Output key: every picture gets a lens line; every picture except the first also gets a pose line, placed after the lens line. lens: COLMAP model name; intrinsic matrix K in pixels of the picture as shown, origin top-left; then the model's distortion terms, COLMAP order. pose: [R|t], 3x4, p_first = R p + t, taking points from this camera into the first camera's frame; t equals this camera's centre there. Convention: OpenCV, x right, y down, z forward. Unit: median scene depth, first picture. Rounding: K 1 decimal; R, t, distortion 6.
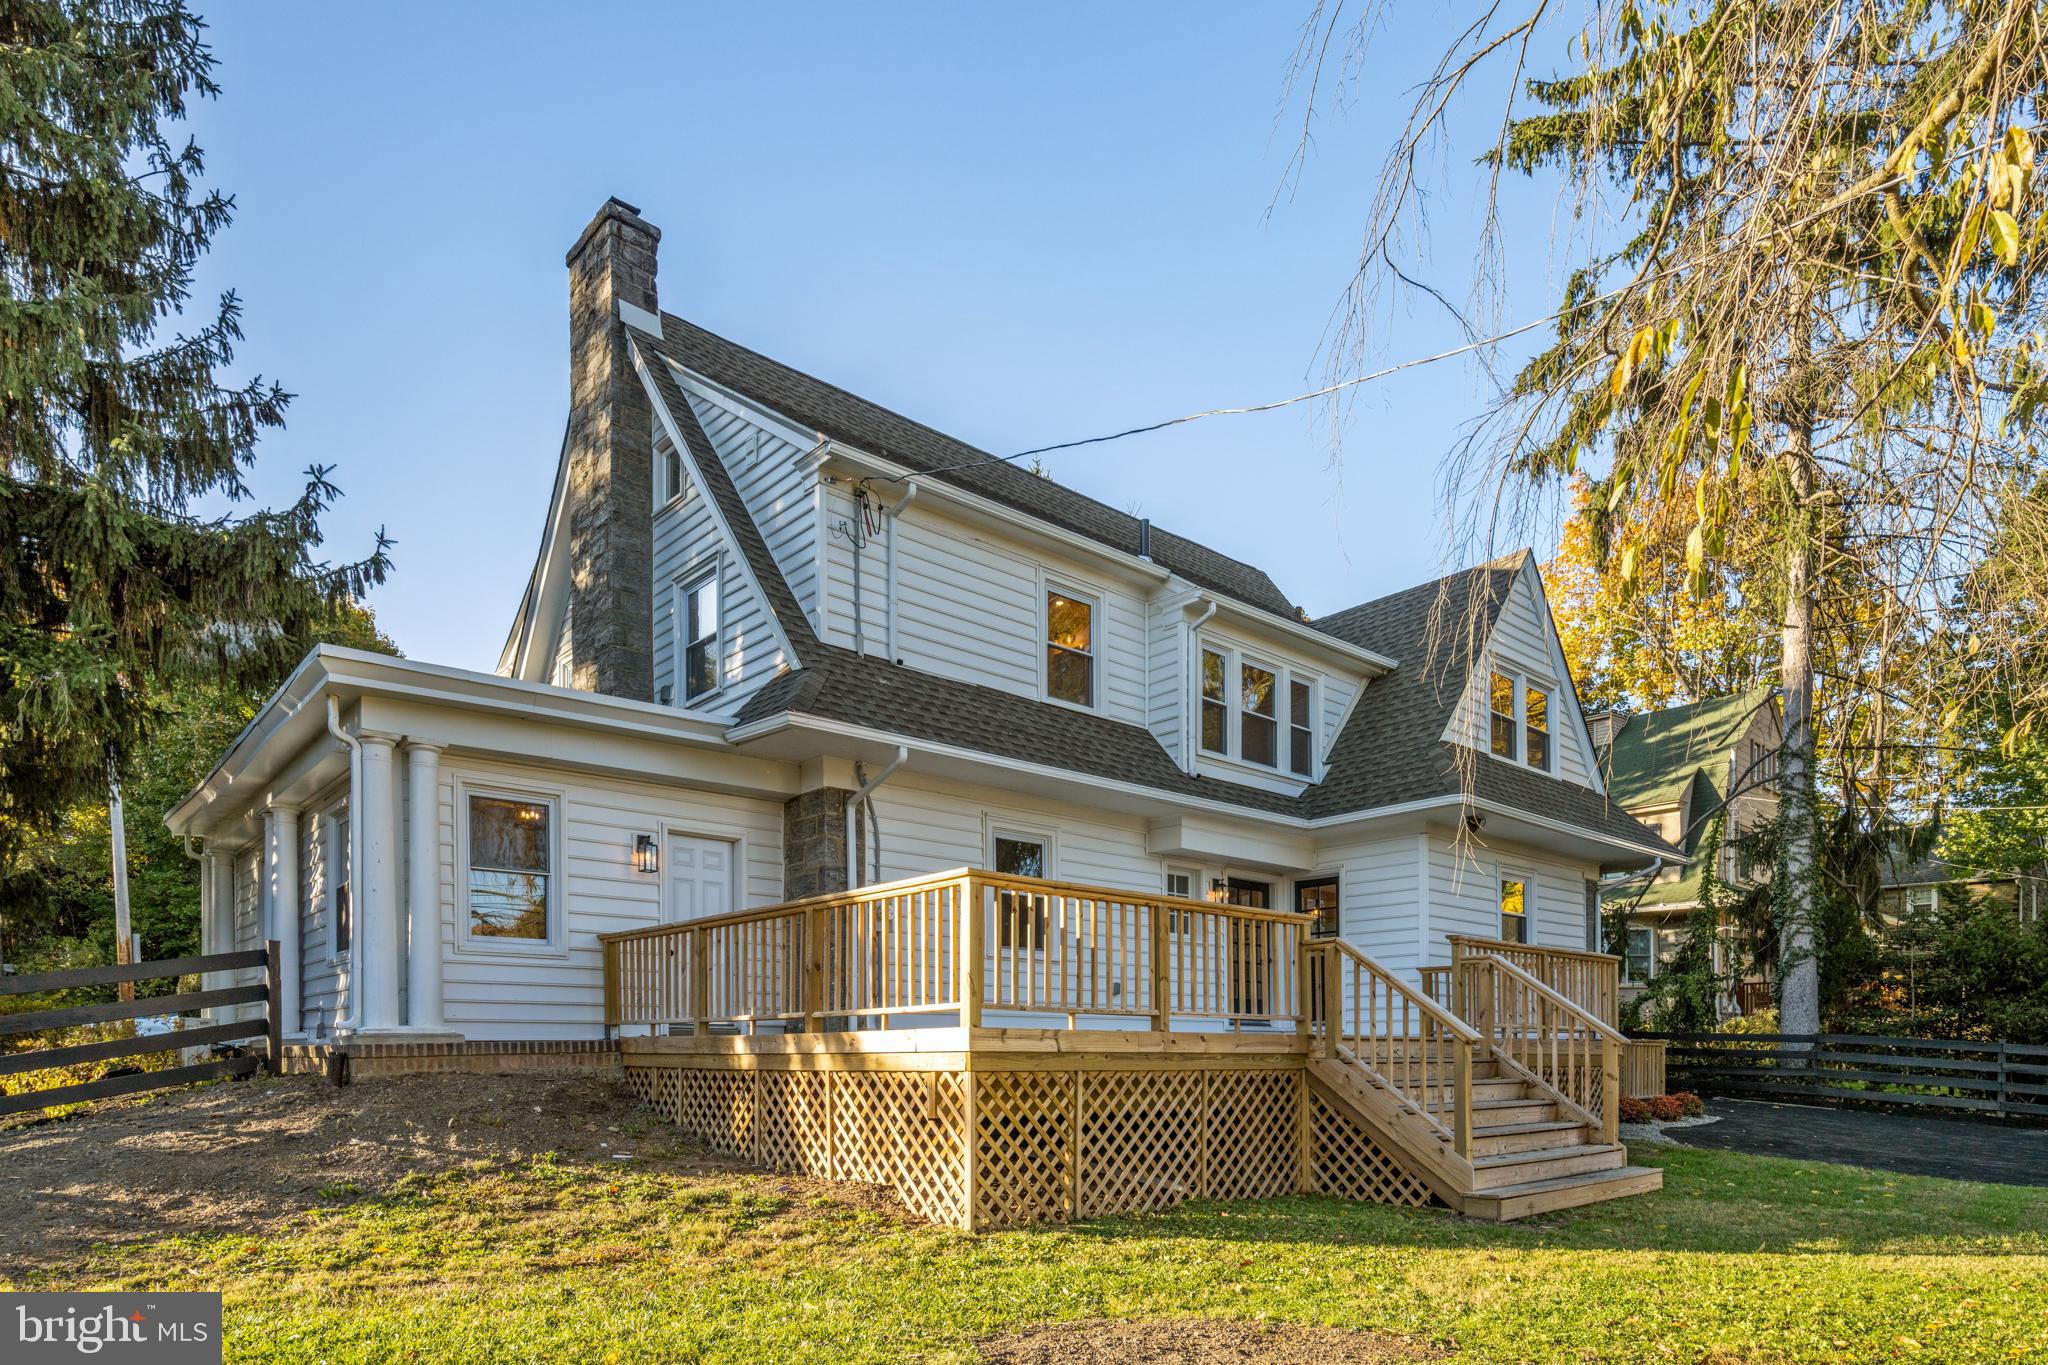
lens RADIAL K [[1127.1, 0, 1024.0], [0, 1127.1, 682.5], [0, 0, 1]] dist [0.001302, 0.000589]
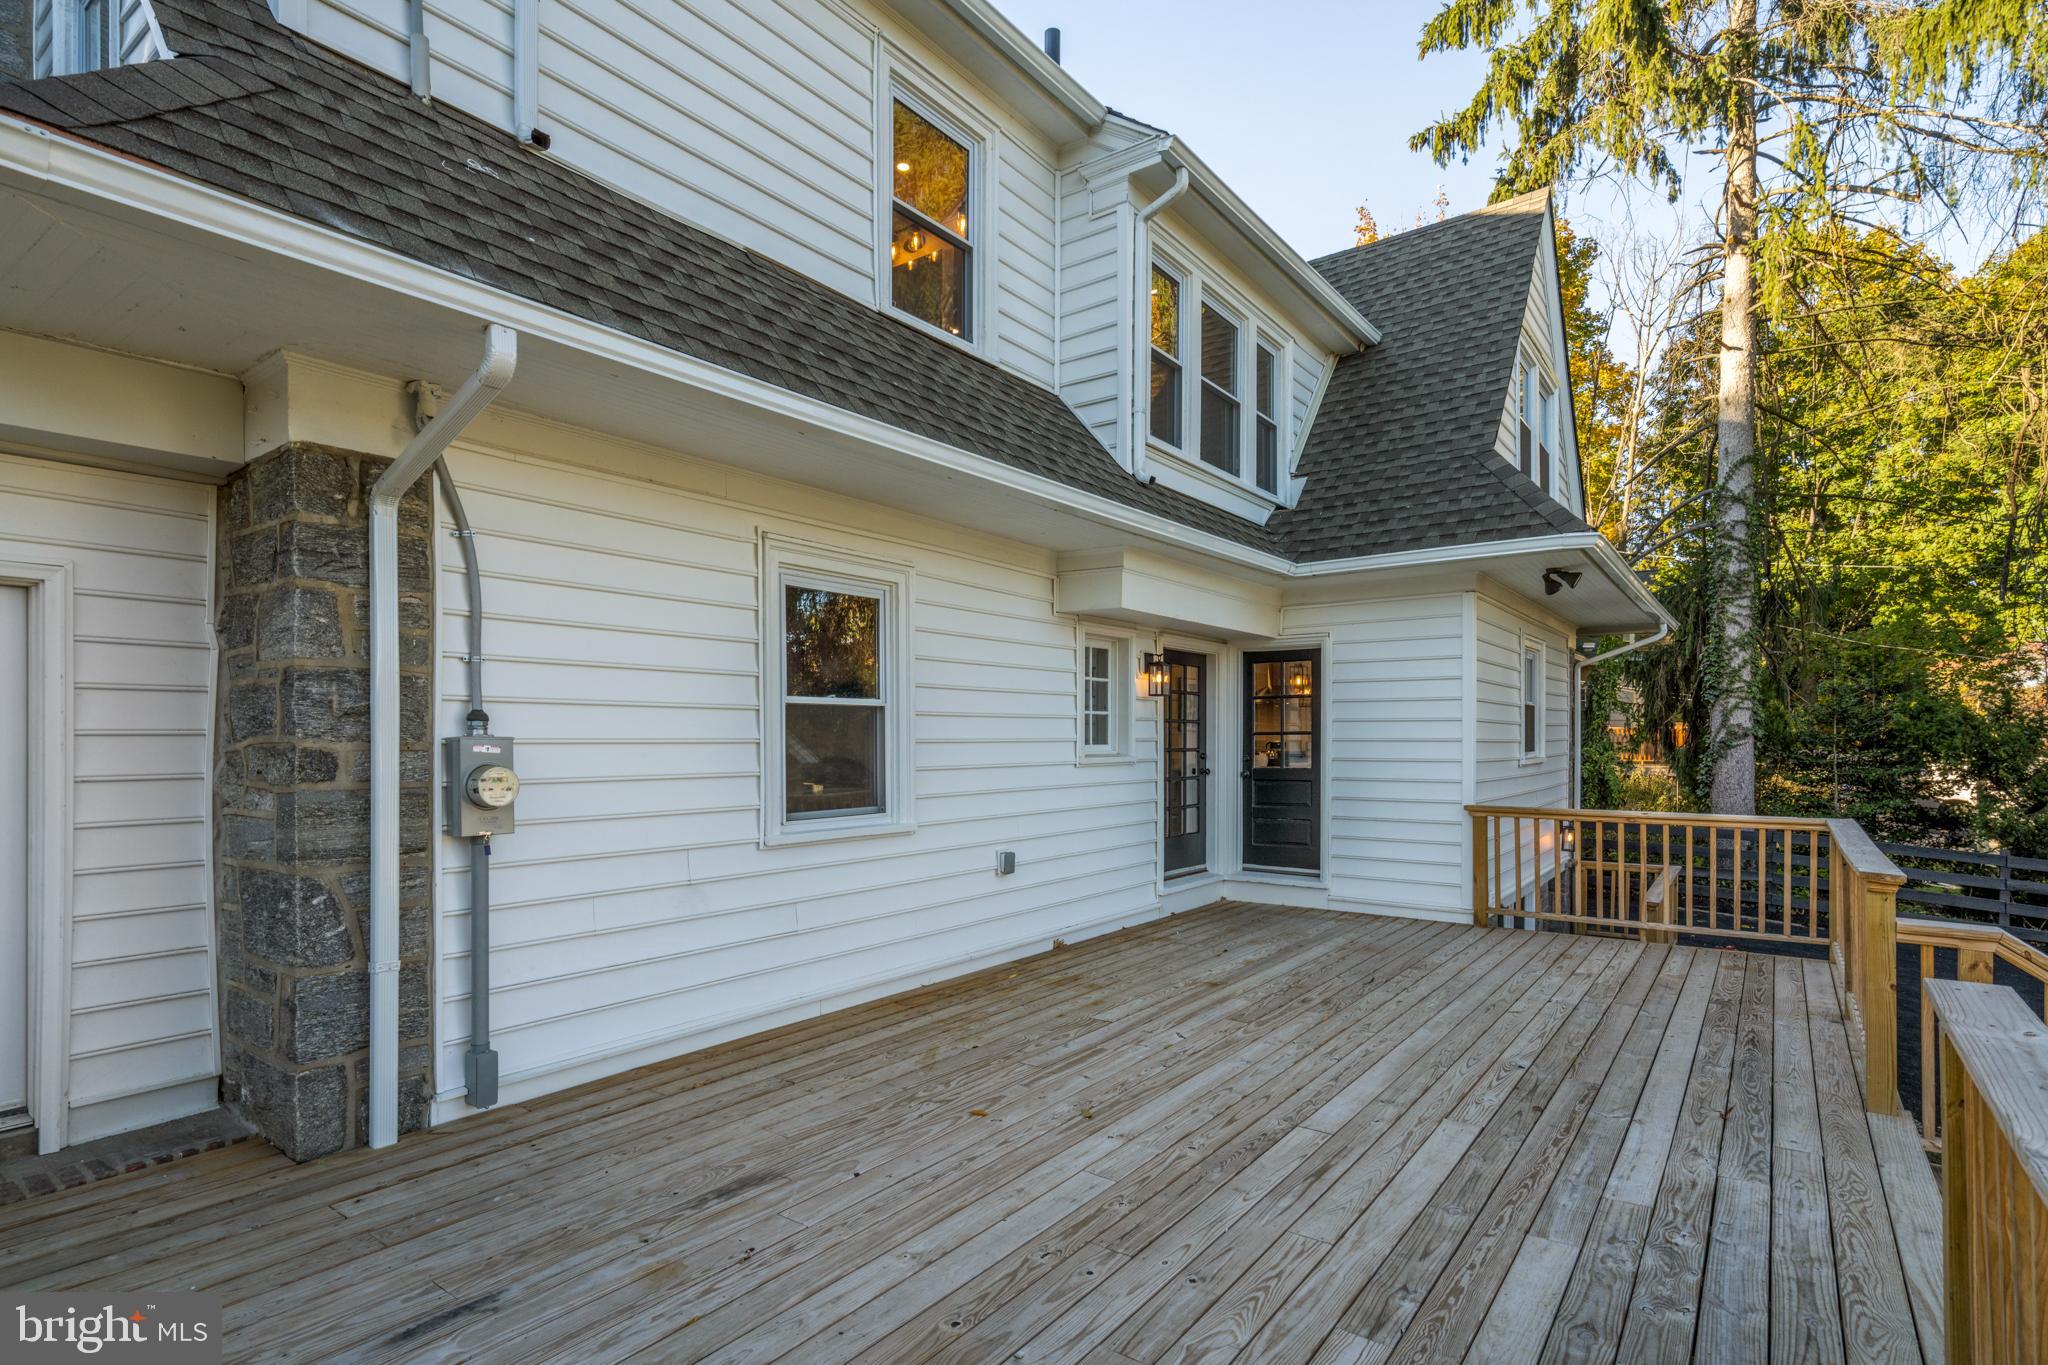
lens RADIAL K [[1002.7, 0, 992.5], [0, 1002.7, 731.0], [0, 0, 1]] dist [0.001278, 0.000721]
pose [[0.985558, 0.007967, 0.169154, -0.009133], [-0.059537, 0.951424, 0.302071, 0.052892], [-0.158530, -0.307779, 0.938158, 0.478403]]
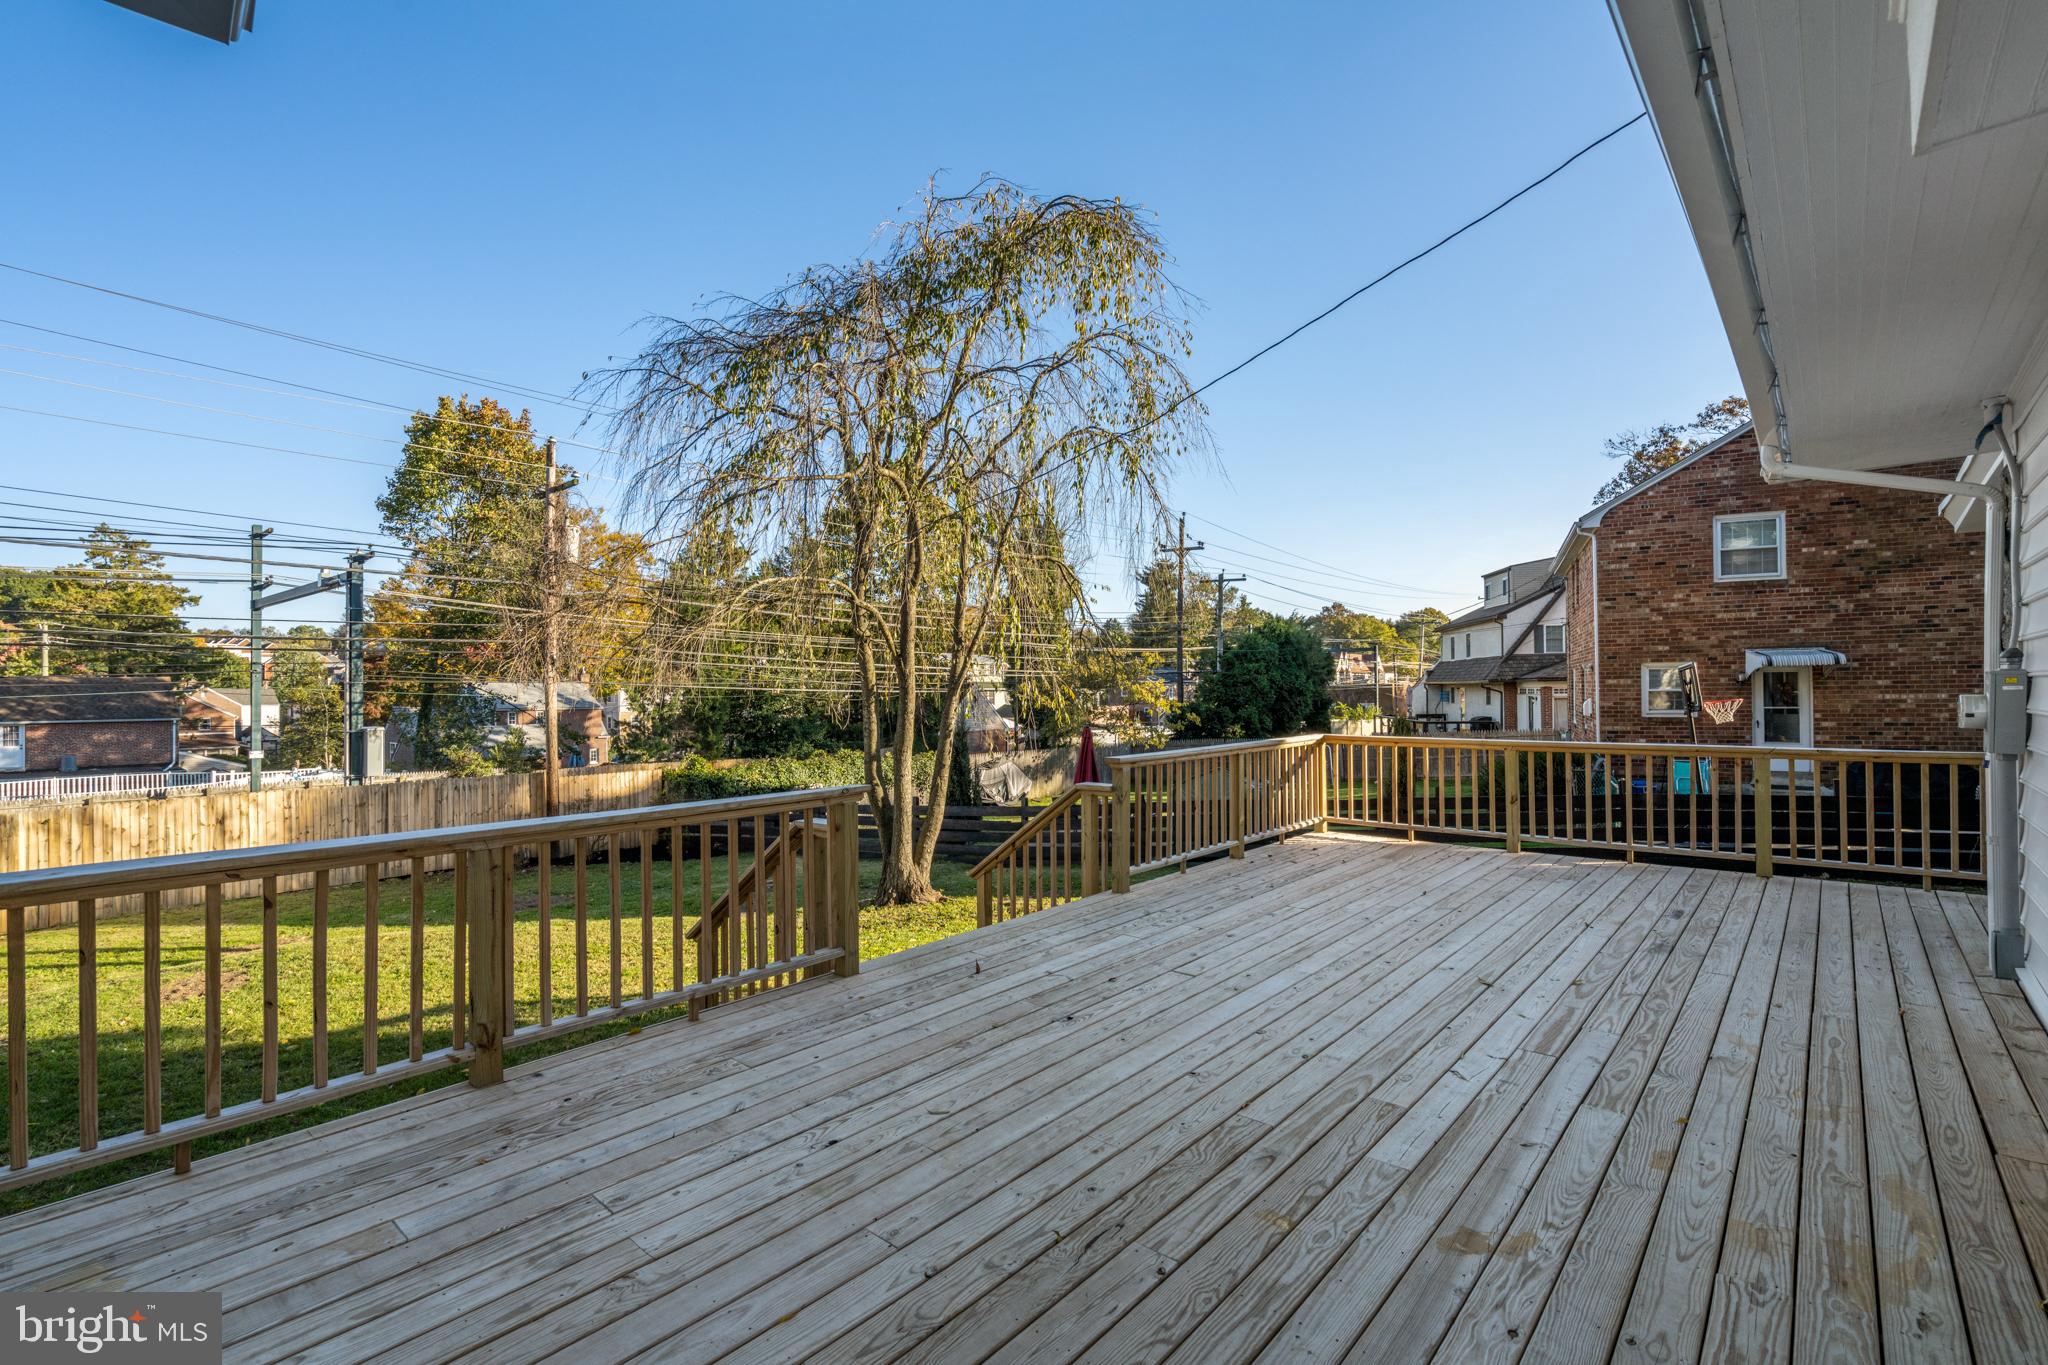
lens RADIAL K [[938.5, 0, 1024.0], [0, 938.5, 682.5], [0, 0, 1]] dist [0.016396, -0.000530]
pose [[-0.992082, 0.009773, -0.125213, 0.587614], [0.049619, 0.946362, -0.319275, 0.455164], [0.115377, -0.322960, -0.939353, 1.678461]]
